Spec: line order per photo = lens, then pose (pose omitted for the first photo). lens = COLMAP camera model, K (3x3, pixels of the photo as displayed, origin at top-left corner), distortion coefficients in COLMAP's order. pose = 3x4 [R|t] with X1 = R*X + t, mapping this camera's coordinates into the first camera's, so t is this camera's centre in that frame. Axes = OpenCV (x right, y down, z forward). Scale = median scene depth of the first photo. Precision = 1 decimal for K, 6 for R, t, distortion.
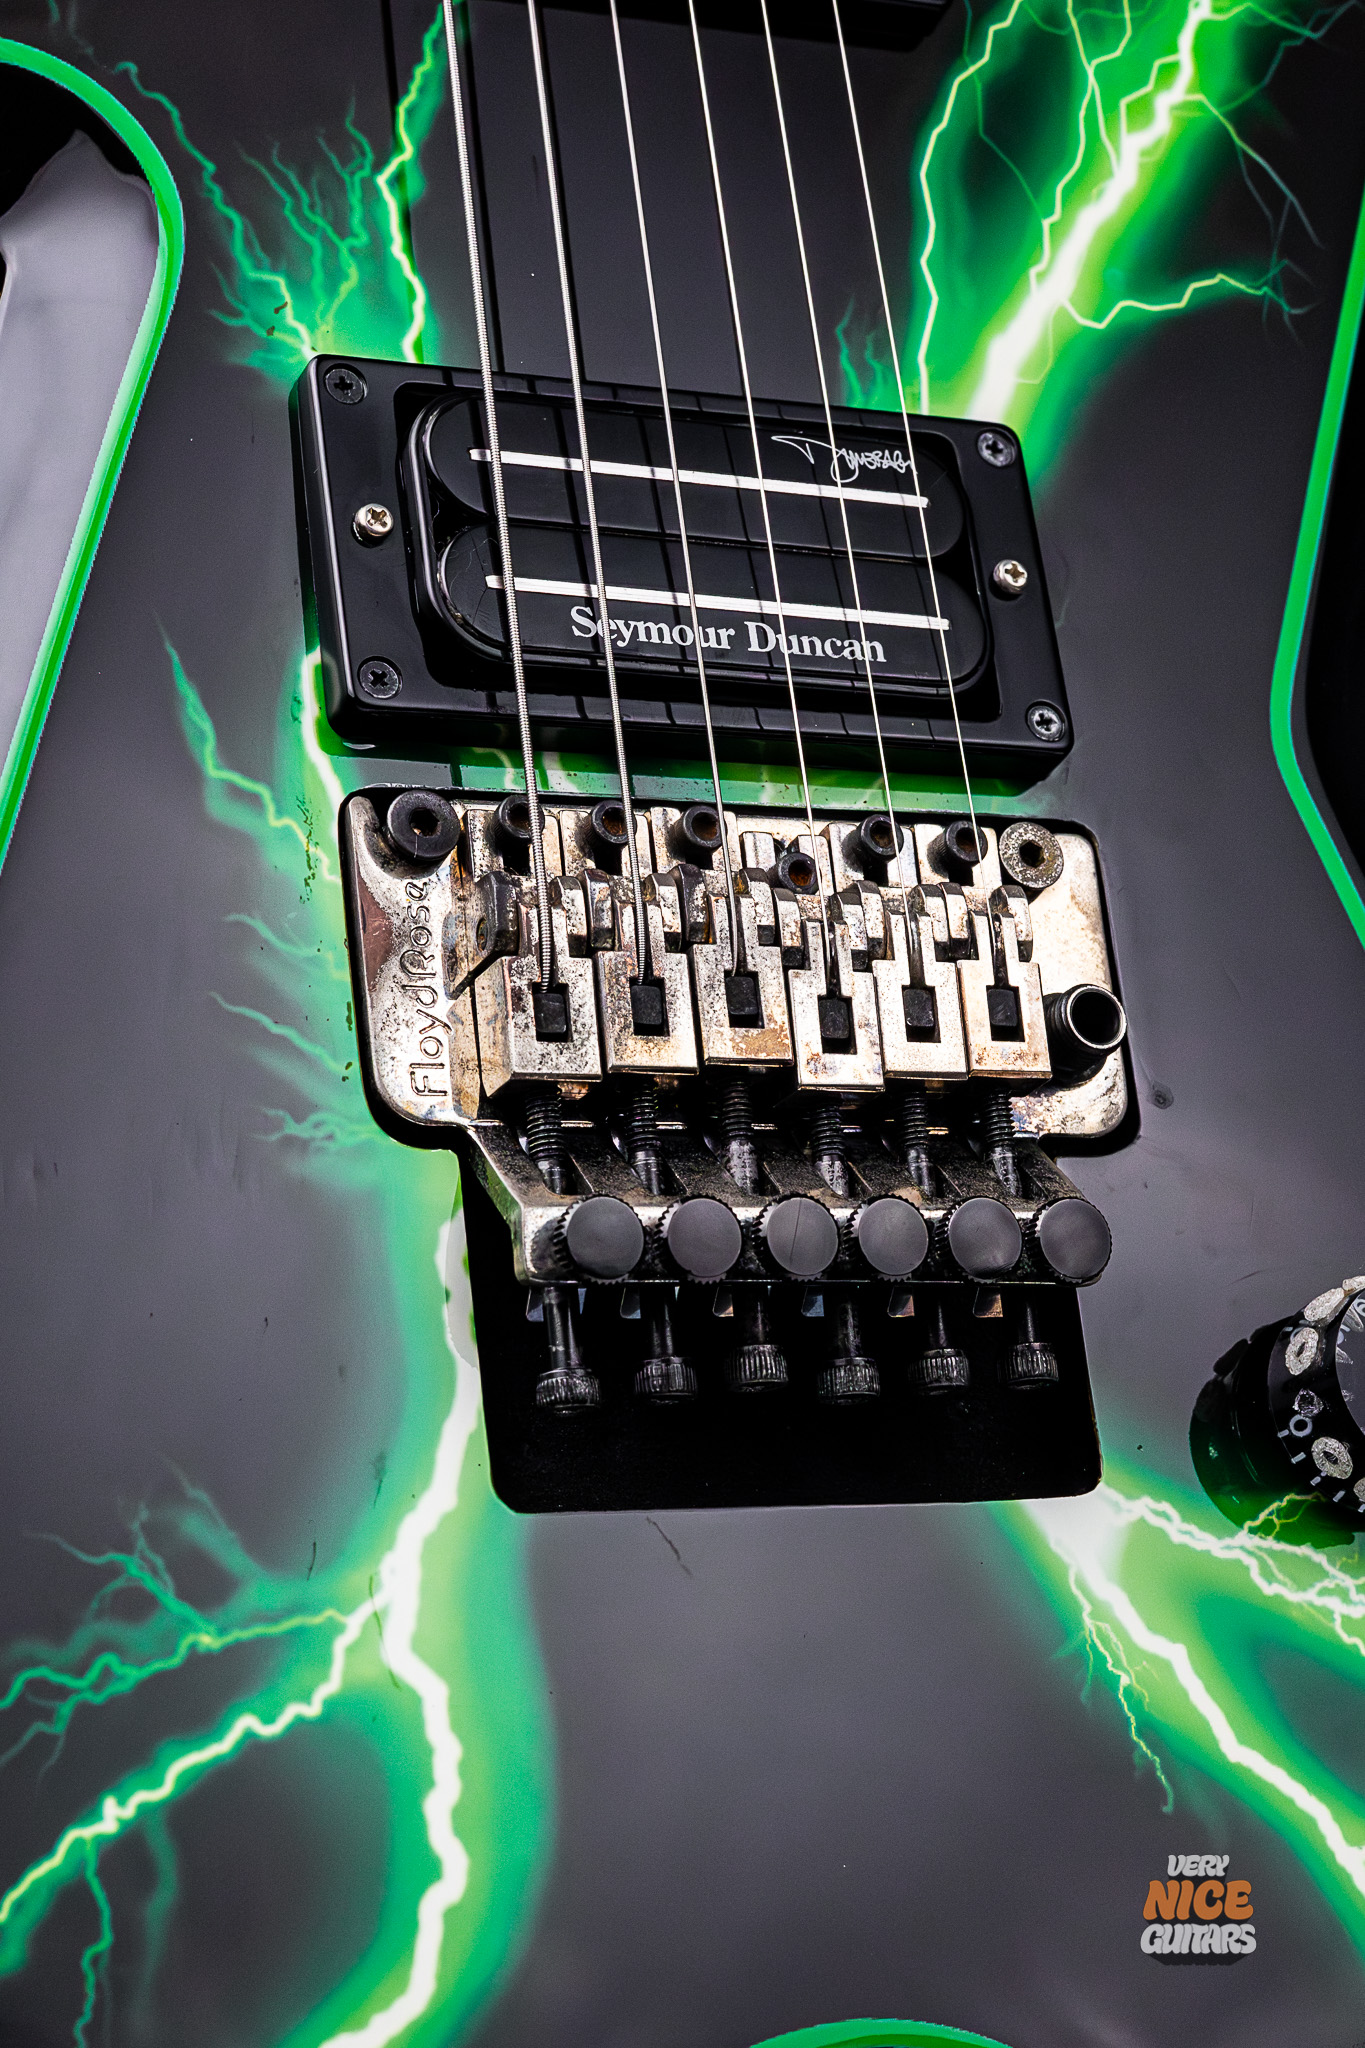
lens RADIAL K [[3770.9, 0, 683.8], [0, 3770.9, 1252.7], [0, 0, 1]] dist [0.003675, -0.060629]
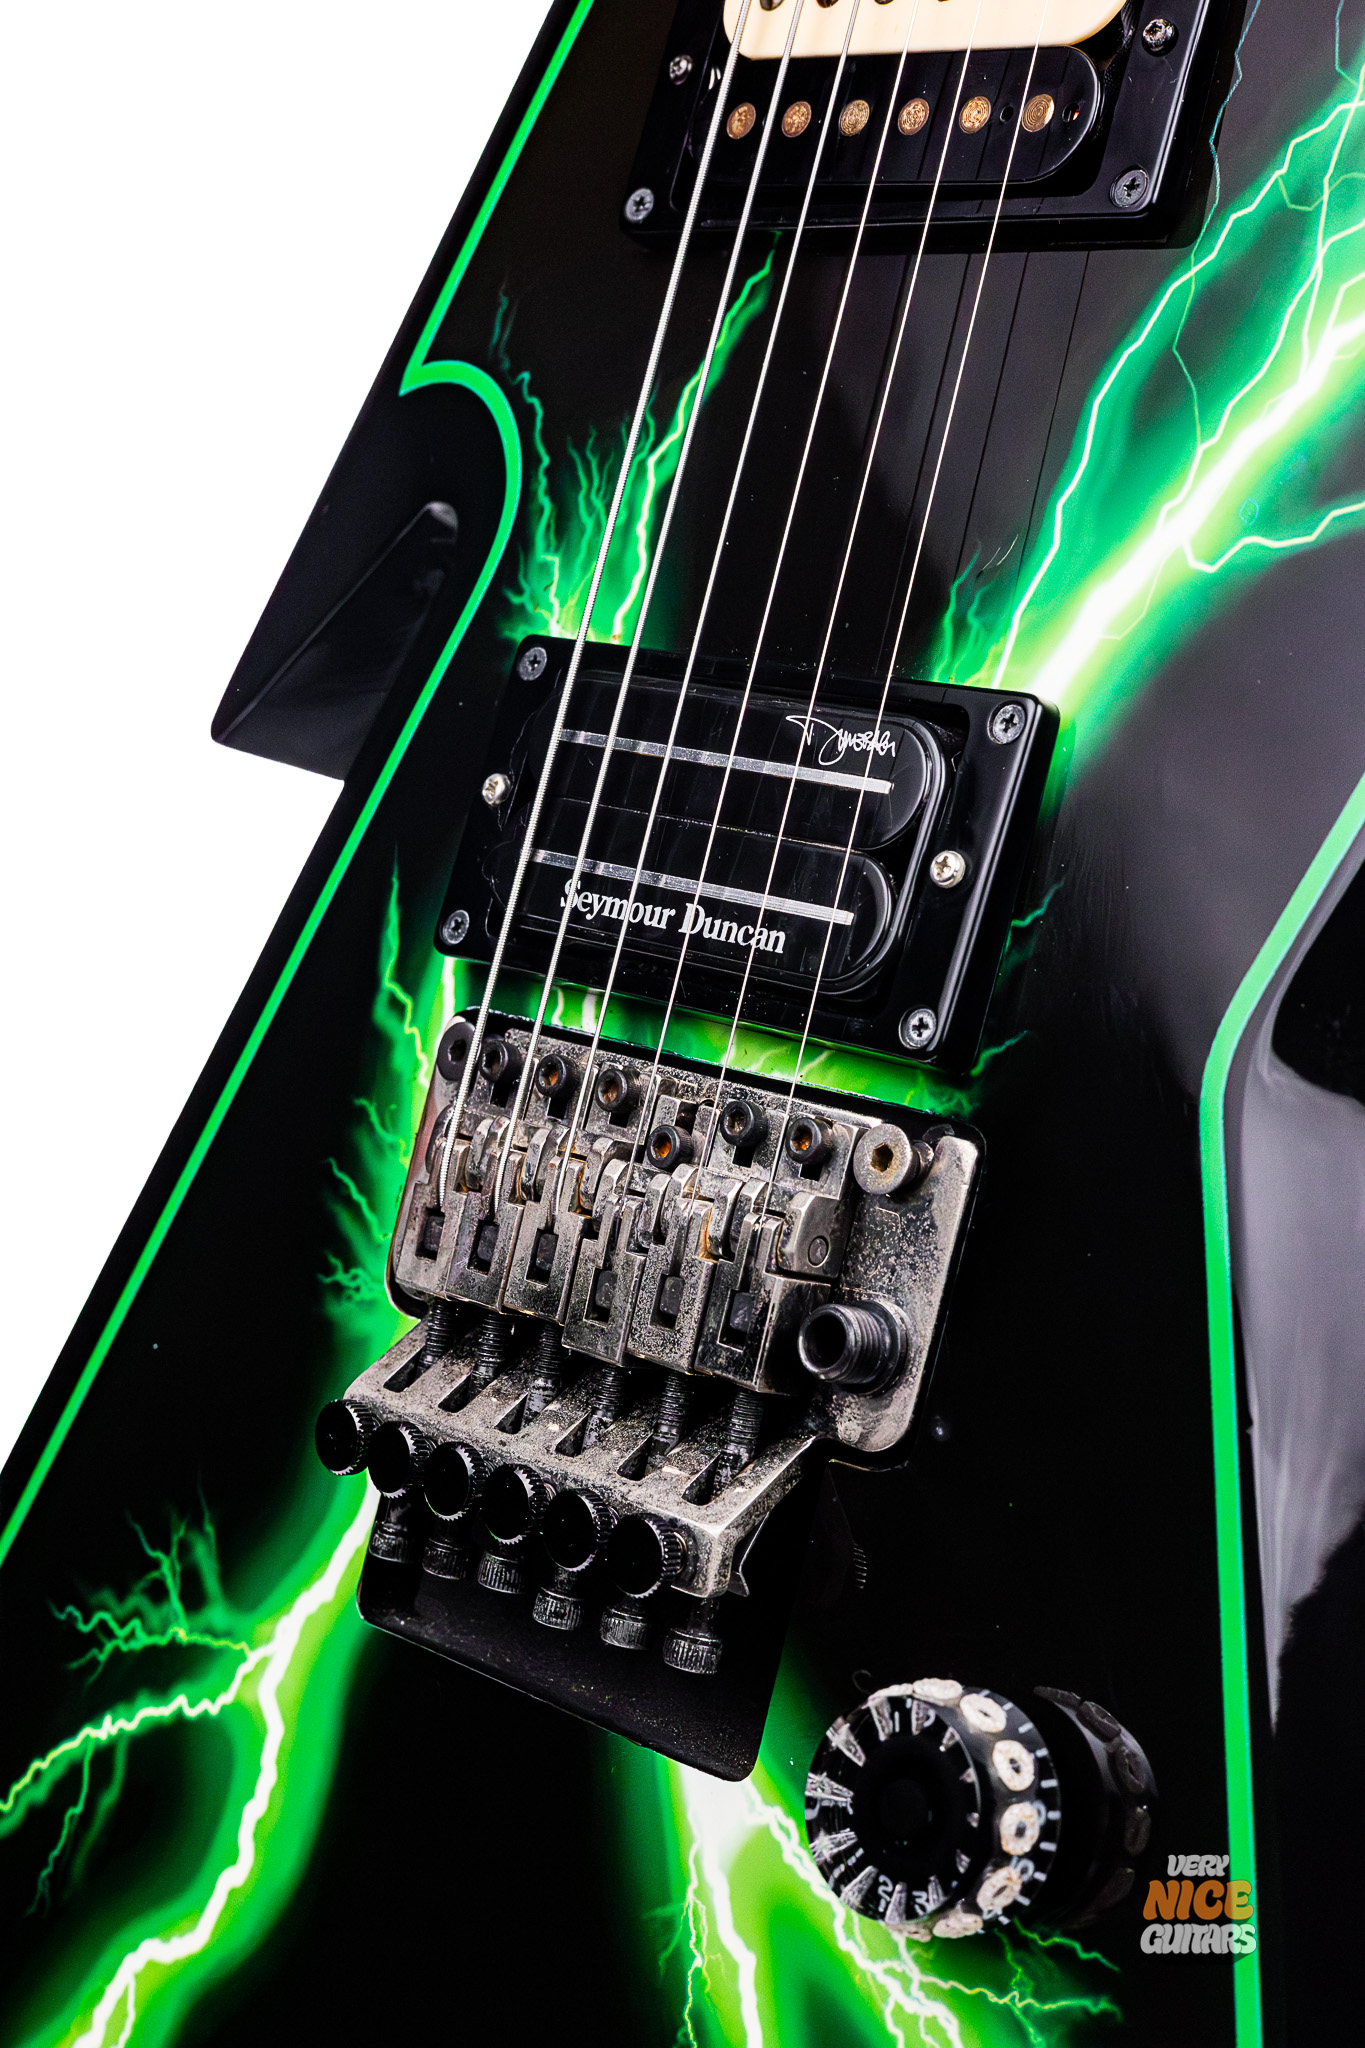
lens RADIAL K [[3291.7, 0, 682.5], [0, 3291.7, 1024.0], [0, 0, 1]] dist [-0.006359, -0.071816]
pose [[0.366012, 0.187486, -0.911529, 0.905494], [-0.038477, 0.981707, 0.186470, -0.316564], [0.929814, -0.033178, 0.366530, 0.664259]]
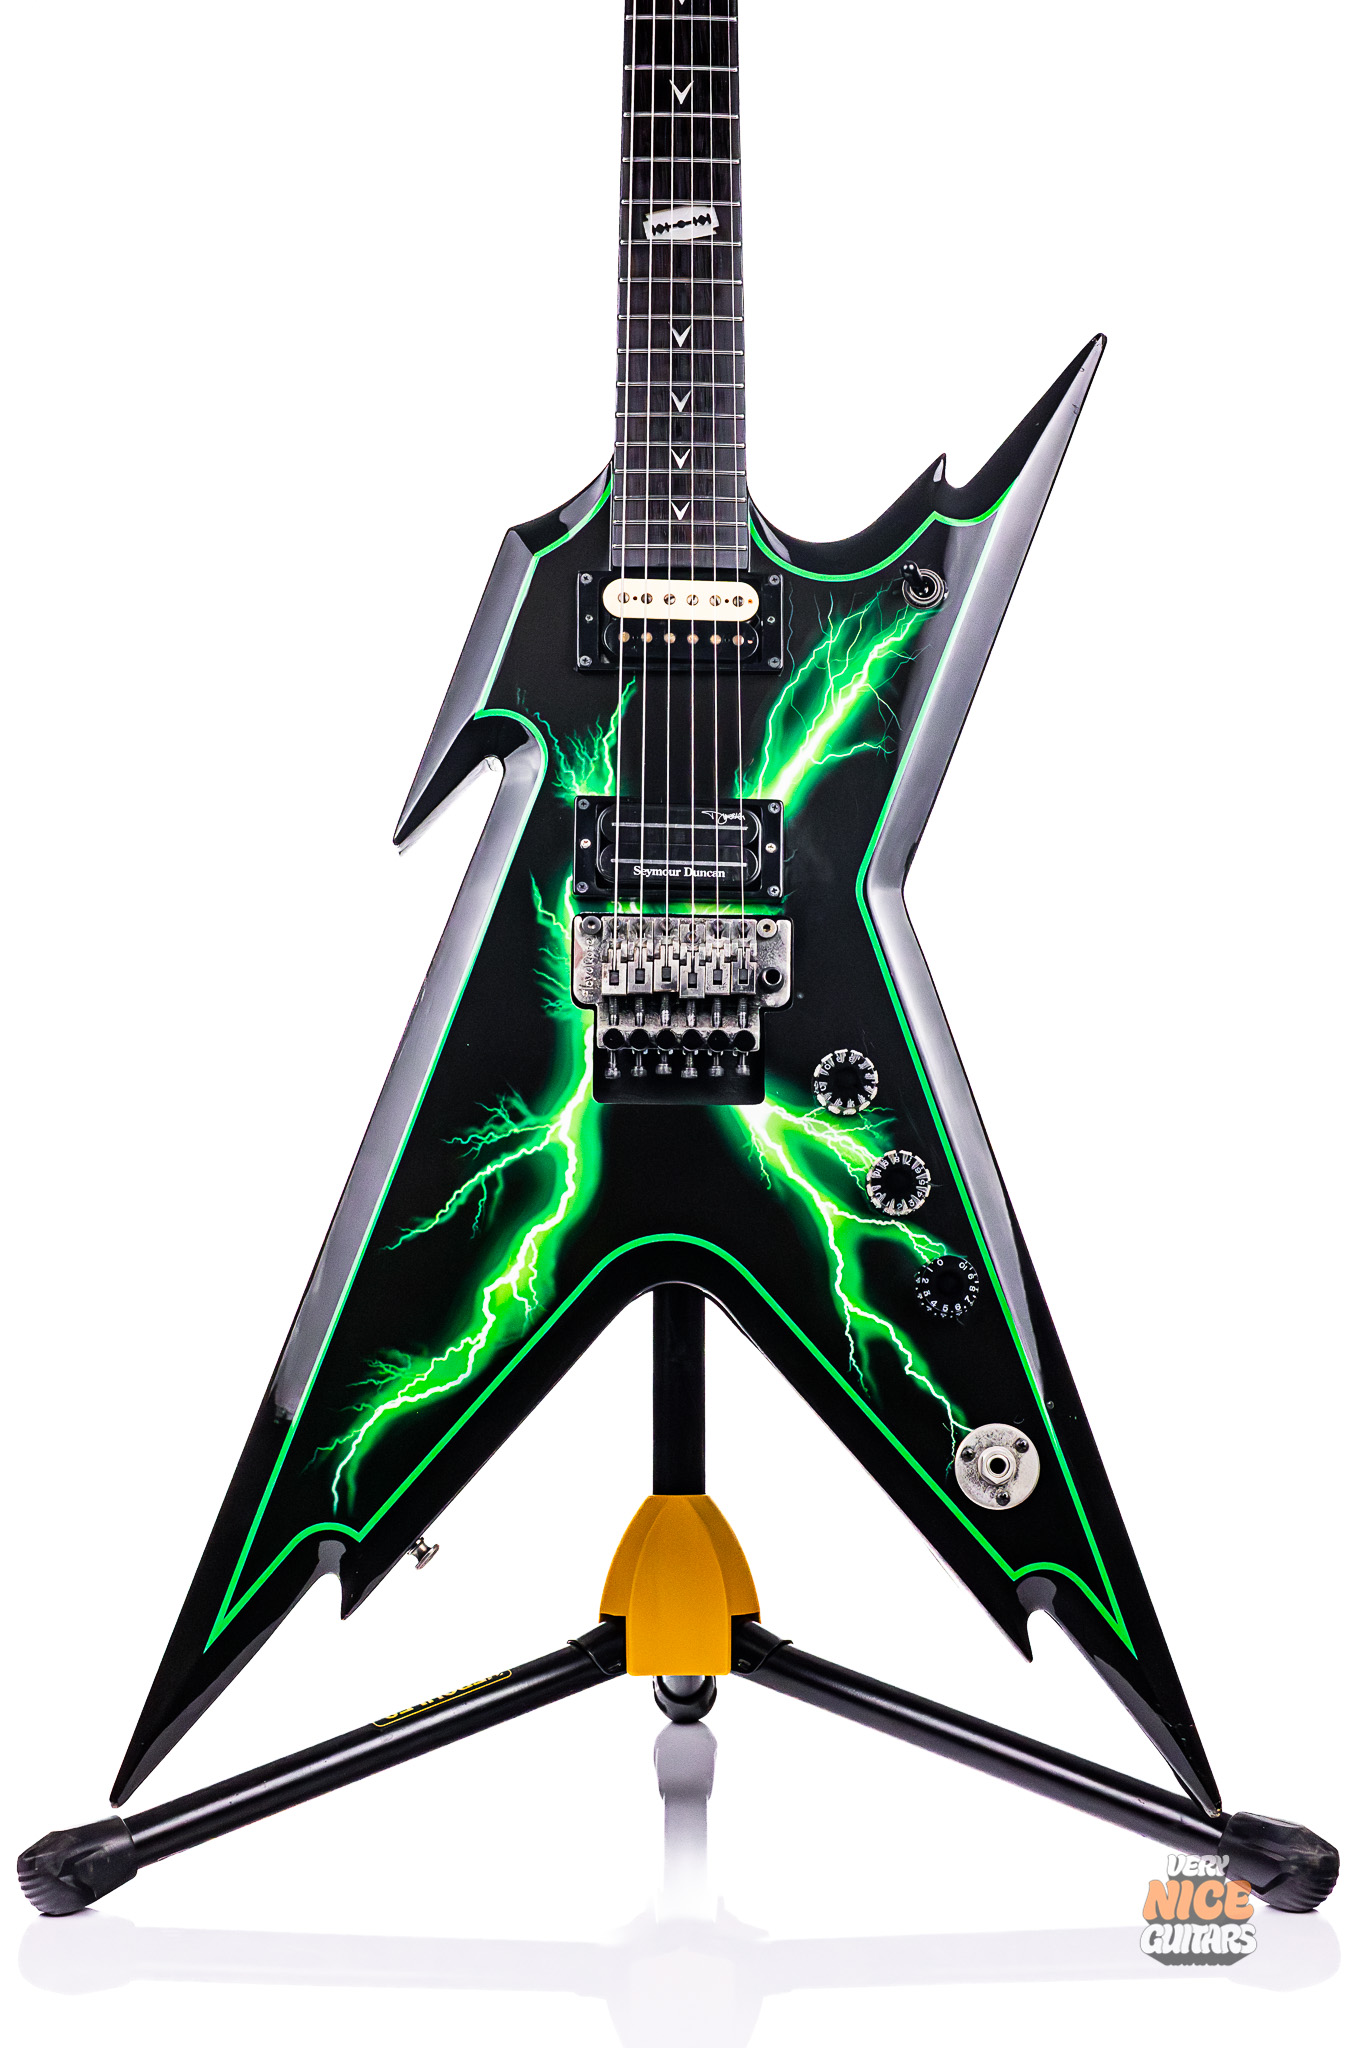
lens RADIAL K [[3434.2, 0, 730.9], [0, 3434.2, 958.4], [0, 0, 1]] dist [0.034855, -0.265940]
pose [[0.933441, 0.061020, -0.353504, 1.305316], [-0.020306, 0.992834, 0.117760, -0.492863], [0.358157, -0.102743, 0.927991, -2.222558]]
